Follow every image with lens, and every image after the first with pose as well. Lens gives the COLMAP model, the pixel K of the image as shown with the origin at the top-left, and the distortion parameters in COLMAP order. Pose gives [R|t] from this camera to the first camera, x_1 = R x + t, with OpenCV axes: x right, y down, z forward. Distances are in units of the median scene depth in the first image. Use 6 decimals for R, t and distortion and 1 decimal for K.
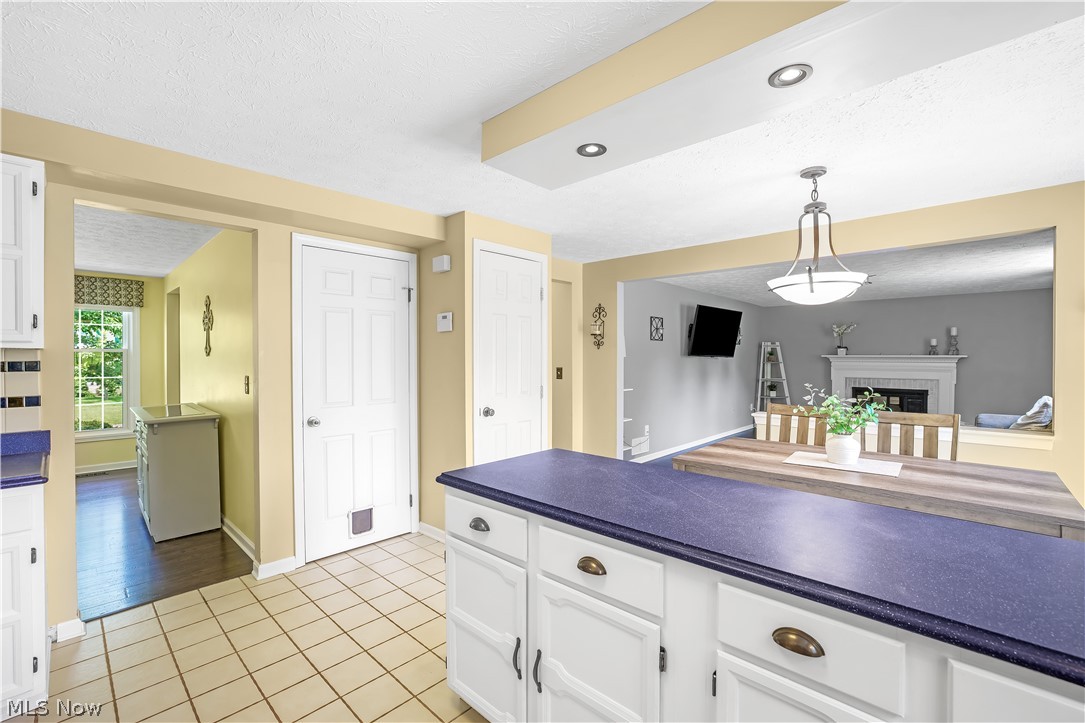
lens RADIAL K [[468.6, 0, 535.5], [0, 468.6, 363.1], [0, 0, 1]] dist [-0.026513, 0.007764]
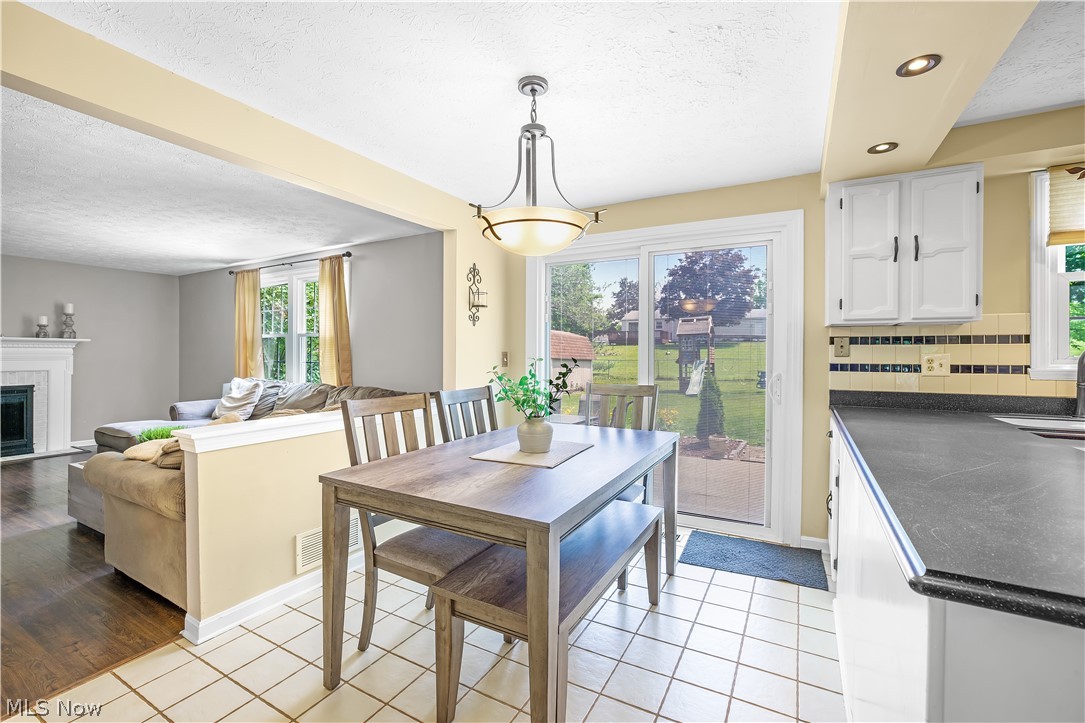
lens RADIAL K [[468.6, 0, 532.0], [0, 468.6, 358.3], [0, 0, 1]] dist [-0.026513, 0.007764]
pose [[-0.243632, -0.011460, 0.969800, -0.132575], [0.009408, 0.999855, 0.014179, 0.030717], [-0.969822, 0.012579, -0.243489, 0.972143]]
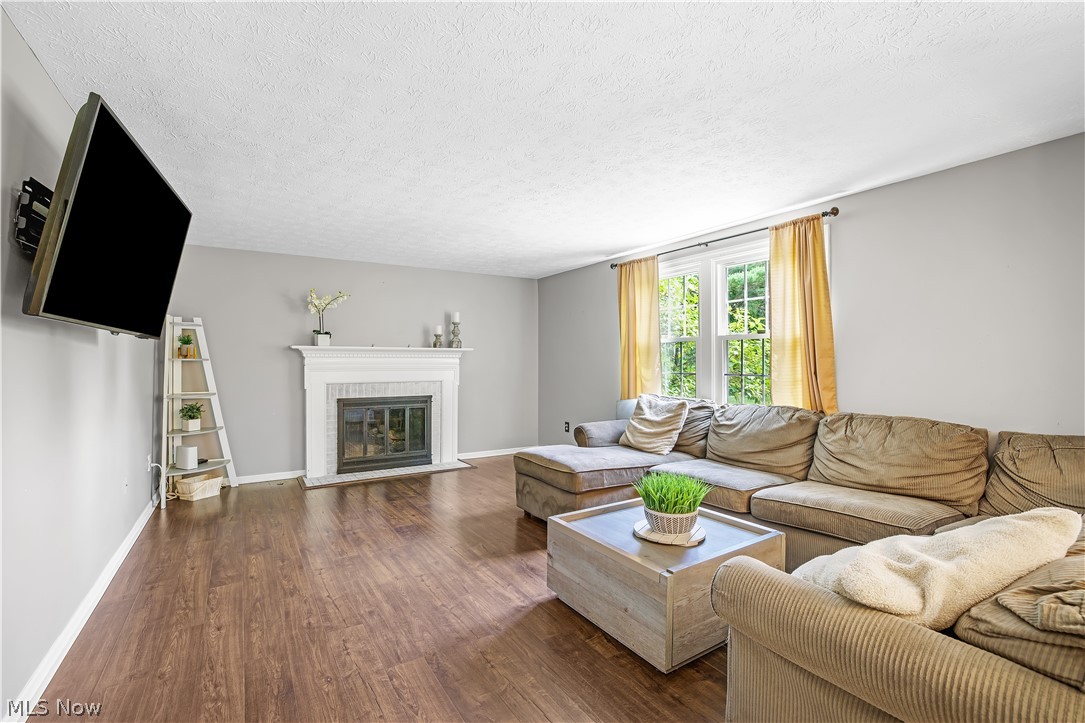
lens RADIAL K [[468.6, 0, 519.6], [0, 468.6, 355.6], [0, 0, 1]] dist [-0.026513, 0.007764]
pose [[0.248081, 0.011317, 0.968673, 0.395887], [0.014619, 0.999774, -0.015425, 0.021065], [-0.968629, 0.017988, 0.247859, 1.629178]]
